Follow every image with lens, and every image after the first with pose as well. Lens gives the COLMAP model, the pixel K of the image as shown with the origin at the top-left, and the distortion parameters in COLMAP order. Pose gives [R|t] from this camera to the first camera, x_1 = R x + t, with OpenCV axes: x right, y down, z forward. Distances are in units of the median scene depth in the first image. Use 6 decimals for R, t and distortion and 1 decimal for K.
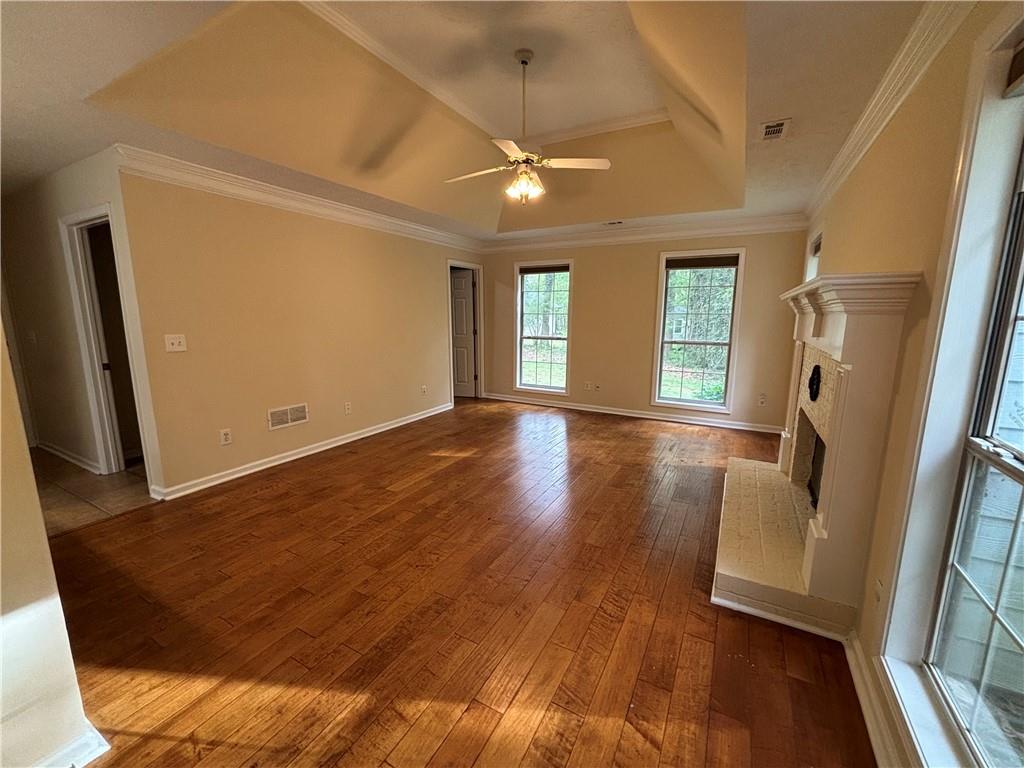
lens RADIAL K [[413.5, 0, 507.0], [0, 413.5, 382.6], [0, 0, 1]] dist [0.007597, -0.002389]
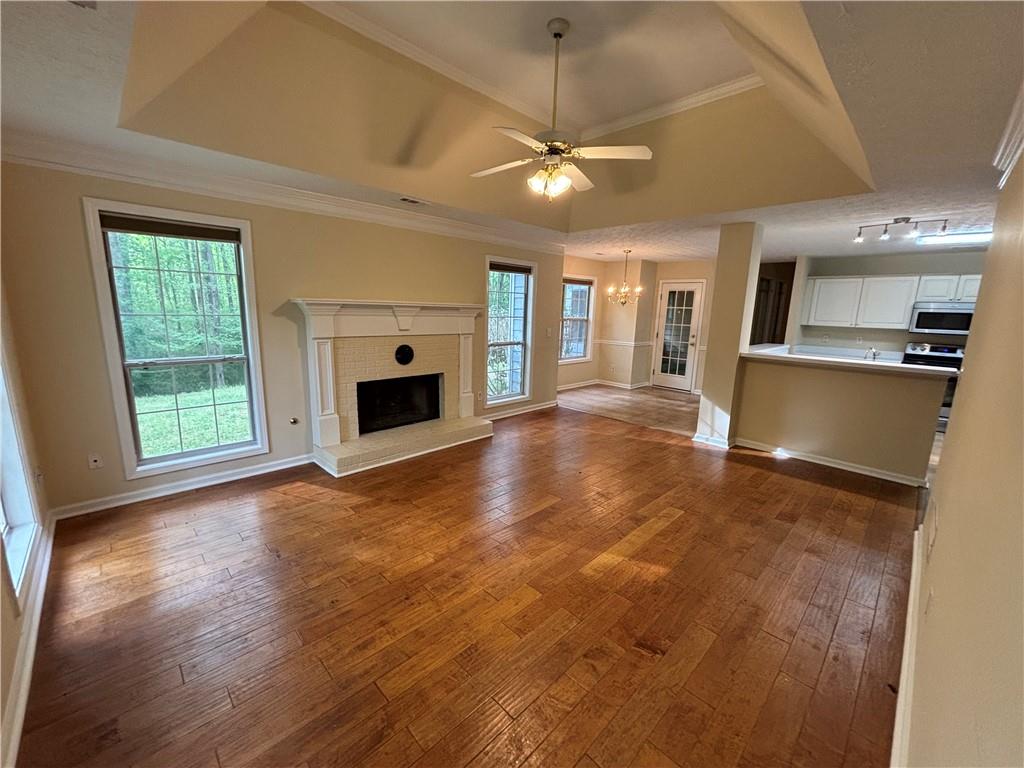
lens RADIAL K [[413.5, 0, 511.2], [0, 413.5, 380.5], [0, 0, 1]] dist [0.007597, -0.002389]
pose [[-0.961953, -0.075385, 0.262608, -0.110222], [0.015689, 0.944354, 0.328558, -0.285028], [-0.272763, 0.320178, -0.907241, 1.523510]]
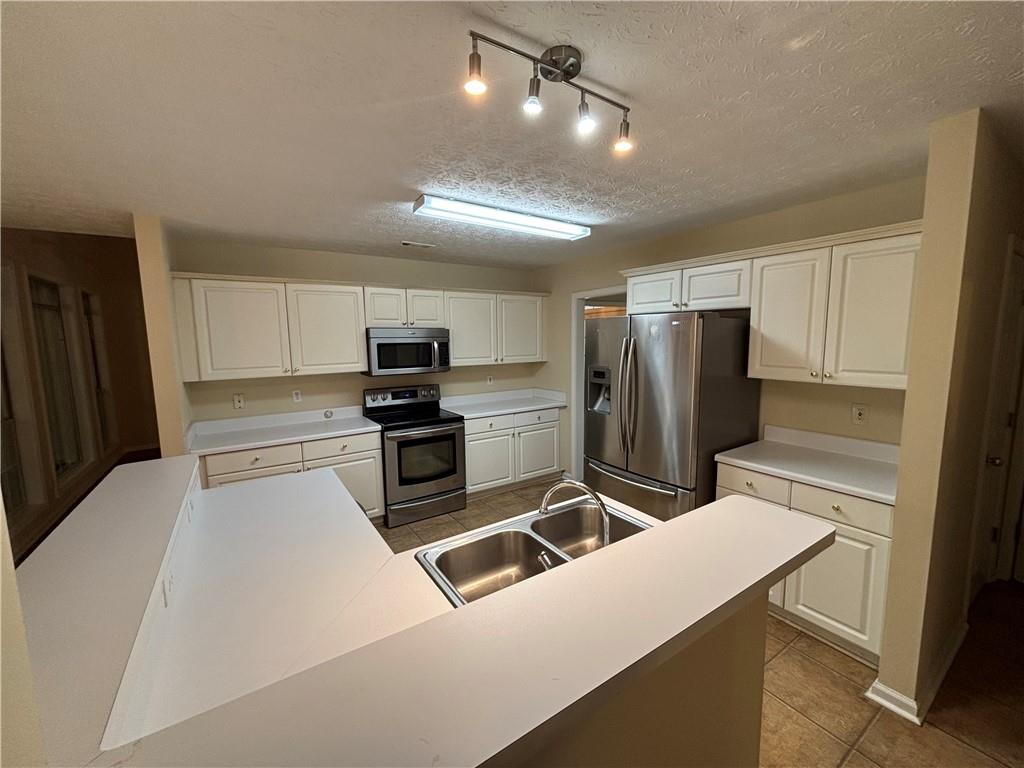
lens RADIAL K [[413.5, 0, 511.3], [0, 413.5, 386.0], [0, 0, 1]] dist [0.007597, -0.002389]
pose [[-0.457321, 0.114425, -0.881909, -0.403856], [-0.129242, 0.972607, 0.193213, -0.134620], [0.879860, 0.202340, -0.430006, 0.410481]]
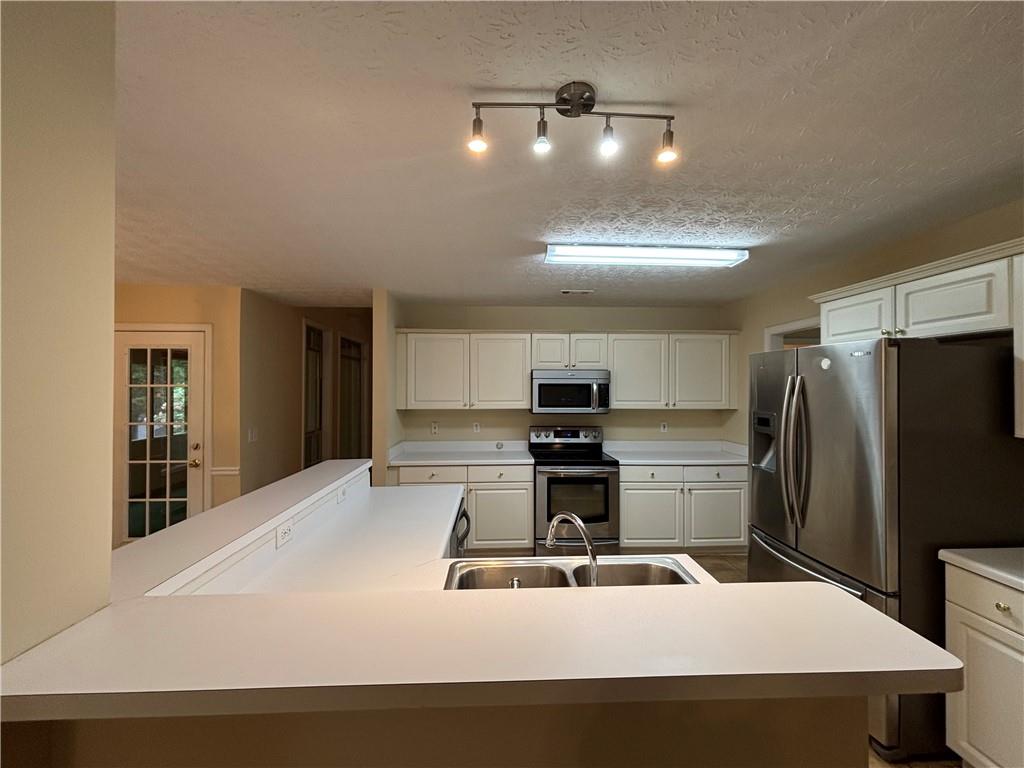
lens RADIAL K [[413.5, 0, 511.1], [0, 413.5, 385.5], [0, 0, 1]] dist [0.007597, -0.002389]
pose [[-0.850701, -0.004004, -0.525635, -0.505486], [-0.086225, 0.987489, 0.132027, -0.132071], [0.518530, 0.157639, -0.840402, 0.536652]]
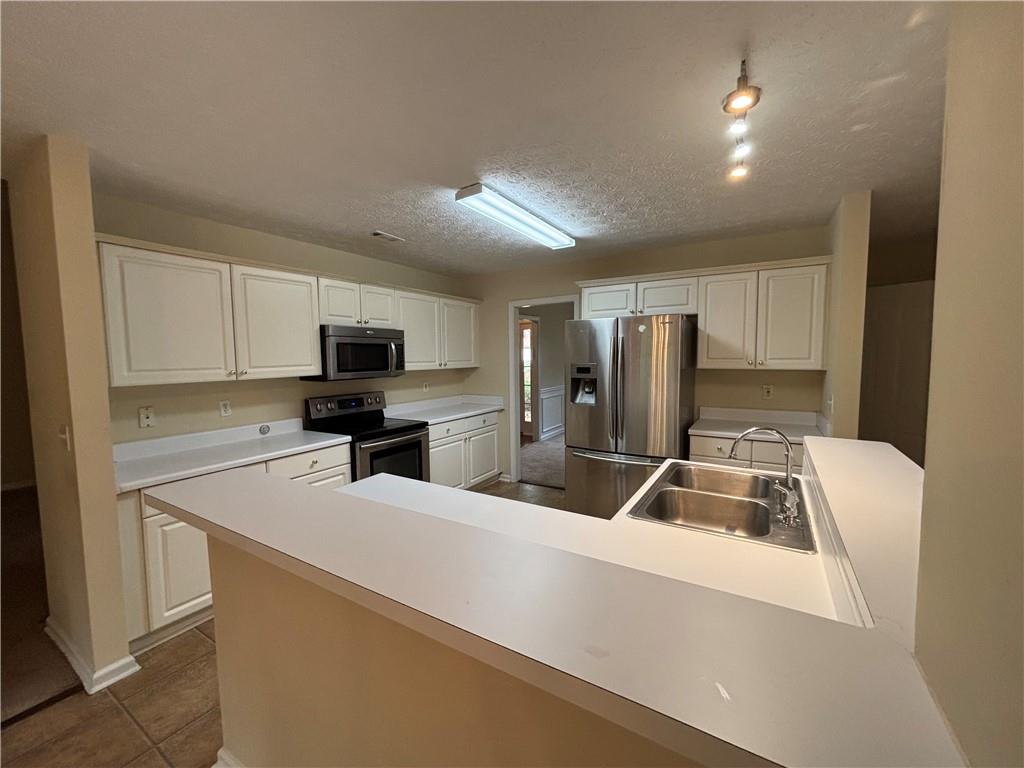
lens RADIAL K [[413.5, 0, 509.7], [0, 413.5, 386.0], [0, 0, 1]] dist [0.007597, -0.002389]
pose [[-0.041933, 0.078384, -0.996041, -0.298492], [-0.149925, 0.985136, 0.083838, -0.046690], [0.987808, 0.152847, -0.029558, 0.105498]]
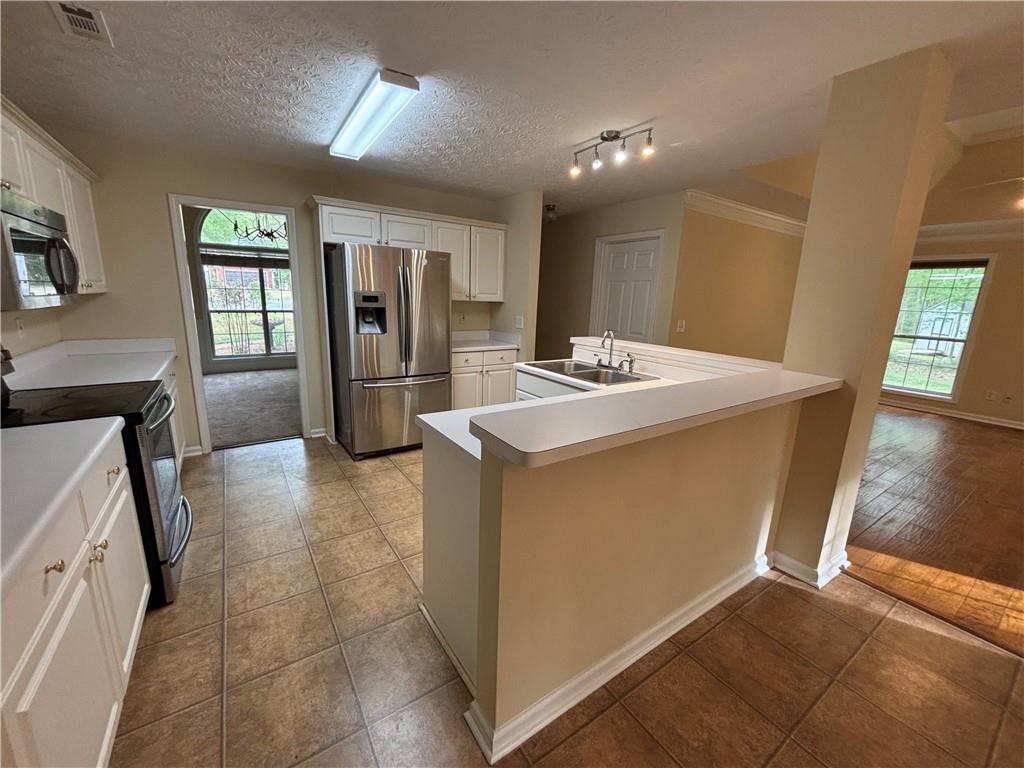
lens RADIAL K [[413.5, 0, 512.3], [0, 413.5, 384.2], [0, 0, 1]] dist [0.007597, -0.002389]
pose [[0.894495, 0.125781, -0.429019, -0.518208], [-0.107501, 0.991966, 0.066690, 0.051244], [0.433961, -0.013534, 0.900830, -0.391952]]
